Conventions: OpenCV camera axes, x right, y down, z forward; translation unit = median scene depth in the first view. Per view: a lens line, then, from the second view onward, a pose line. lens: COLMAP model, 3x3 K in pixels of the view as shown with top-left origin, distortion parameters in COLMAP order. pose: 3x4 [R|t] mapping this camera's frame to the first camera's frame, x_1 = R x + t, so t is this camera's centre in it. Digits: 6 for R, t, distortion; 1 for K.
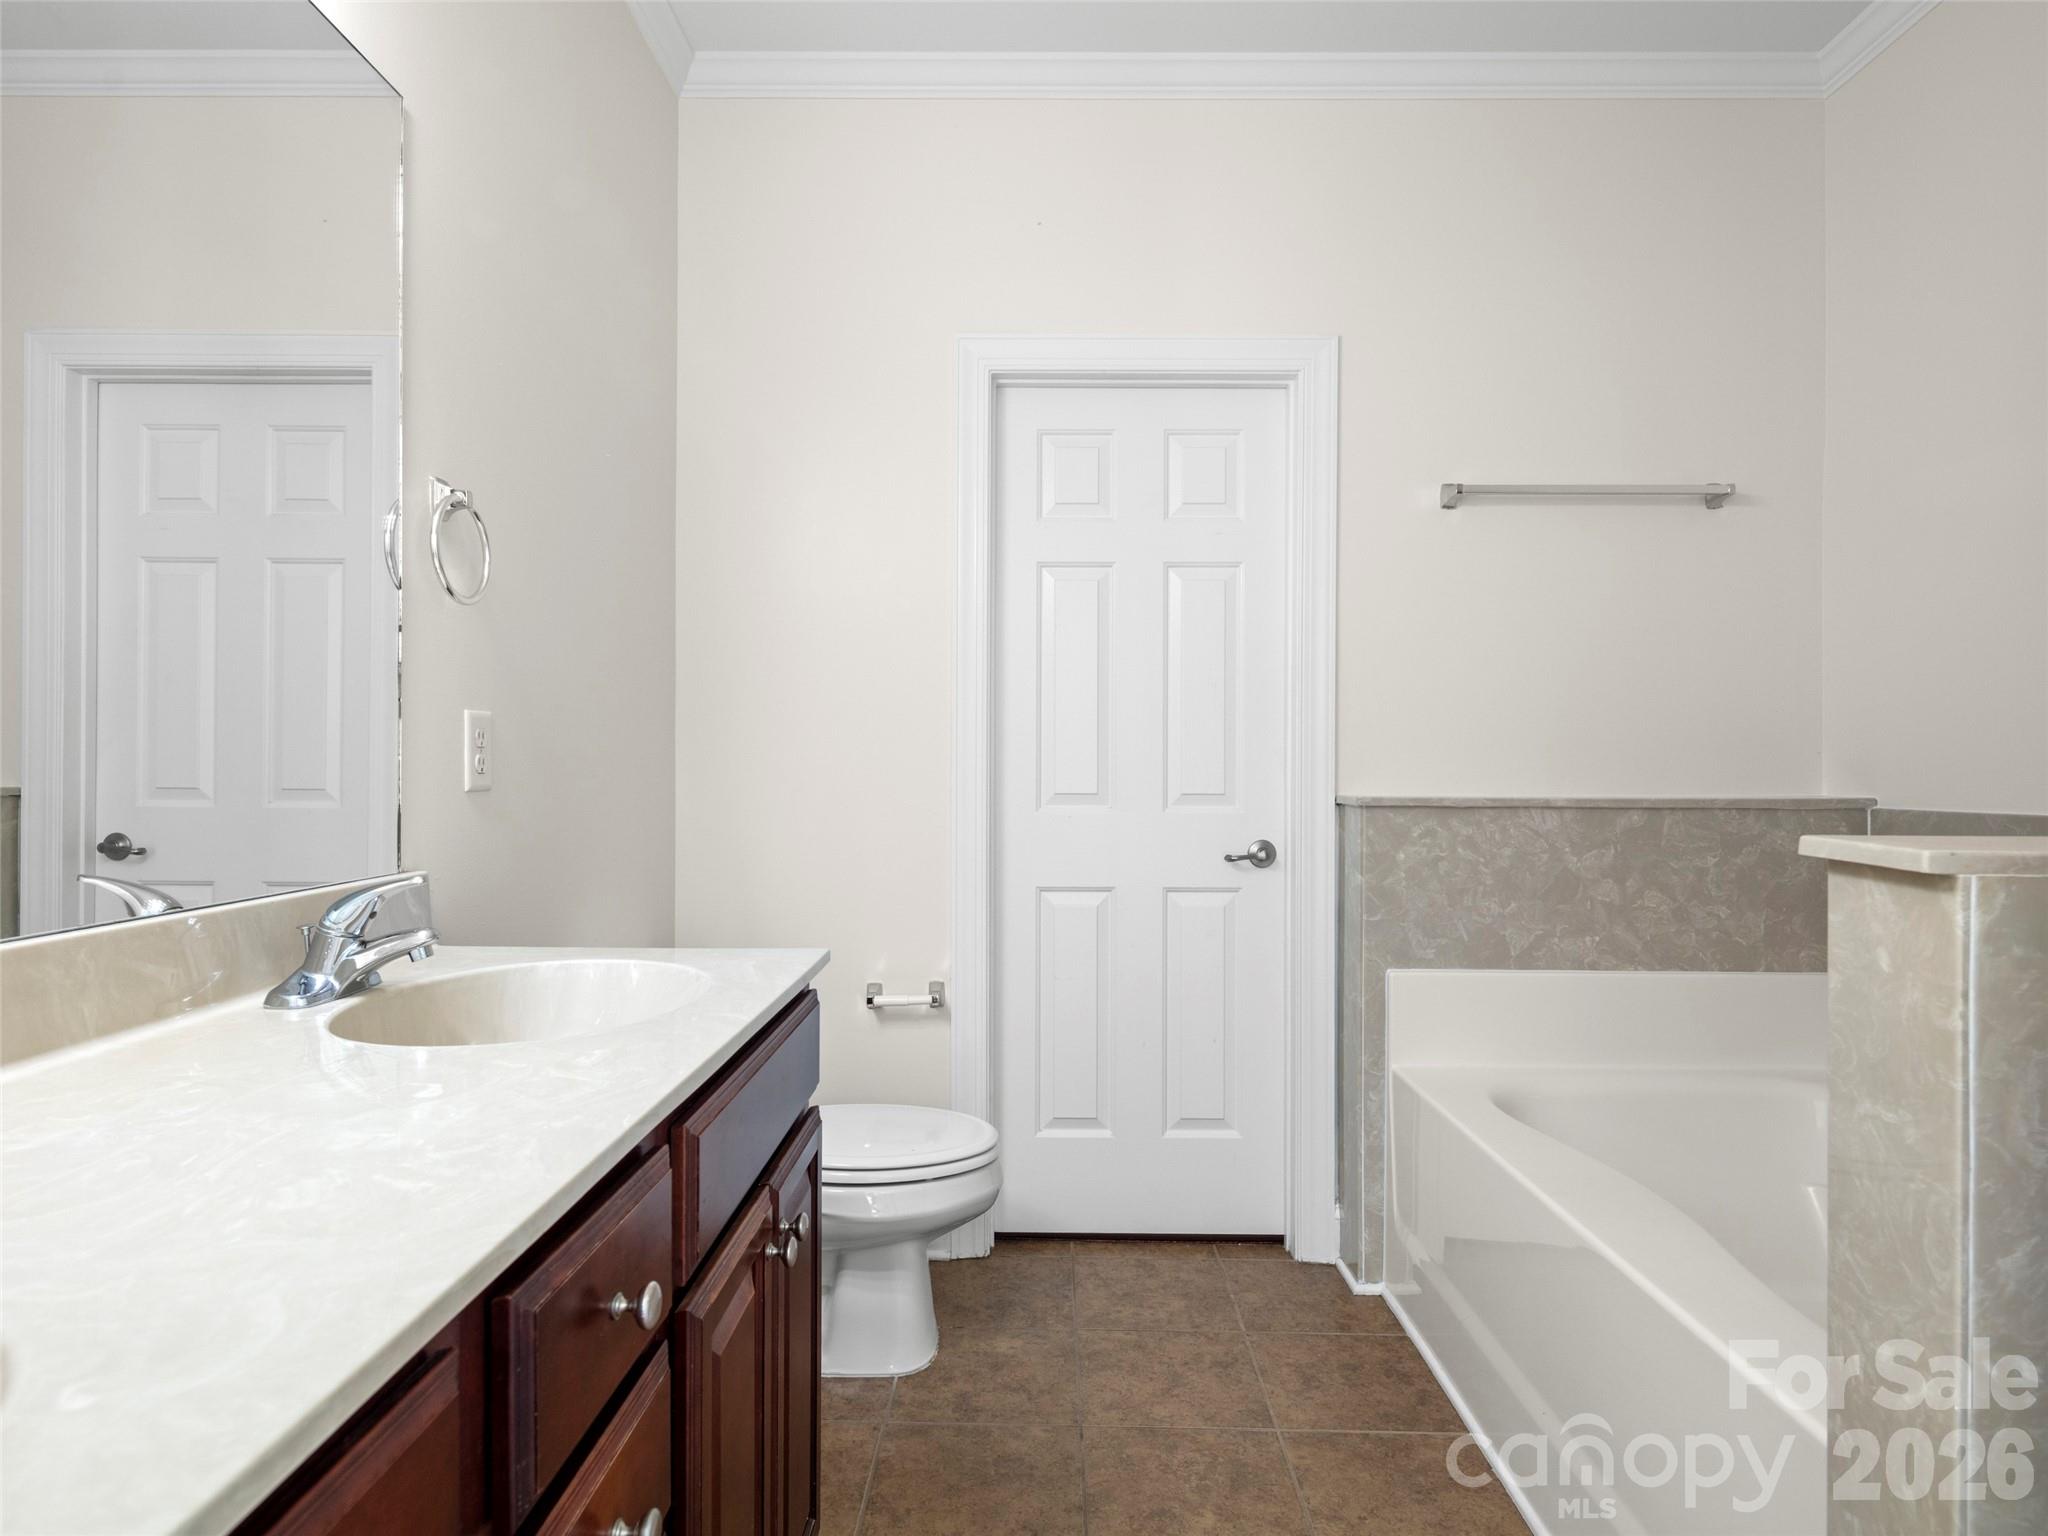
lens RADIAL K [[1132.4, 0, 1028.0], [0, 1132.4, 771.7], [0, 0, 1]] dist [0.006421, -0.005849]
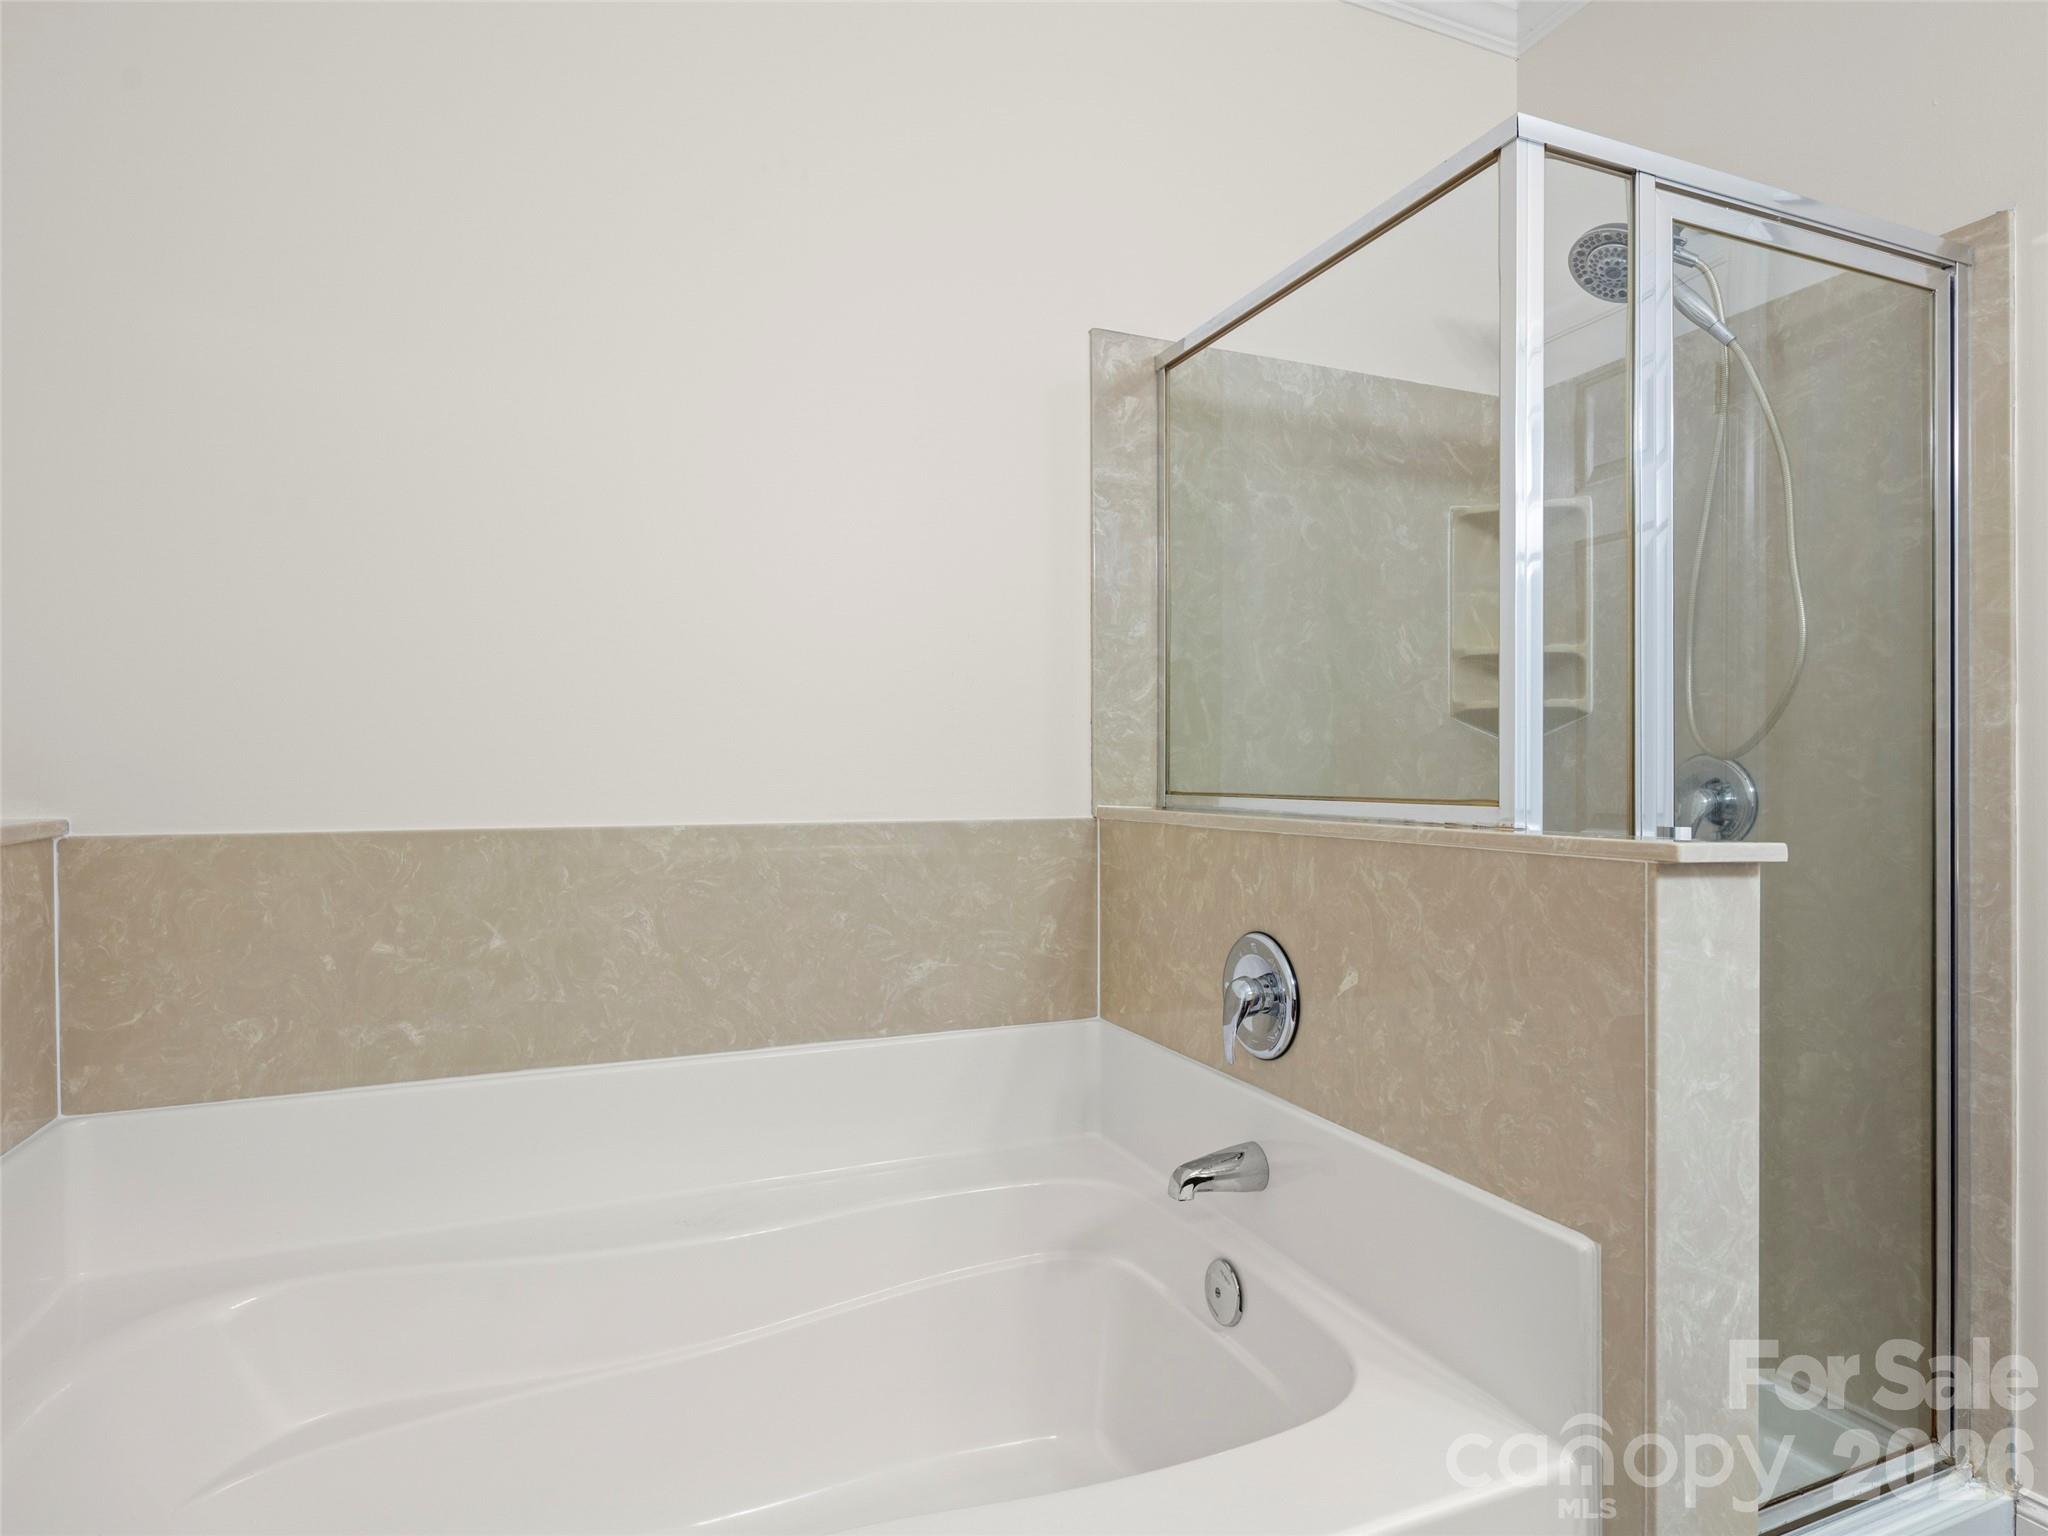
lens RADIAL K [[1132.4, 0, 1025.8], [0, 1132.4, 778.6], [0, 0, 1]] dist [0.006421, -0.005849]
pose [[-0.419385, -0.001568, 0.907807, 0.024339], [-0.002232, 0.999997, 0.000696, 0.001286], [-0.907806, -0.001734, -0.419387, 2.034285]]
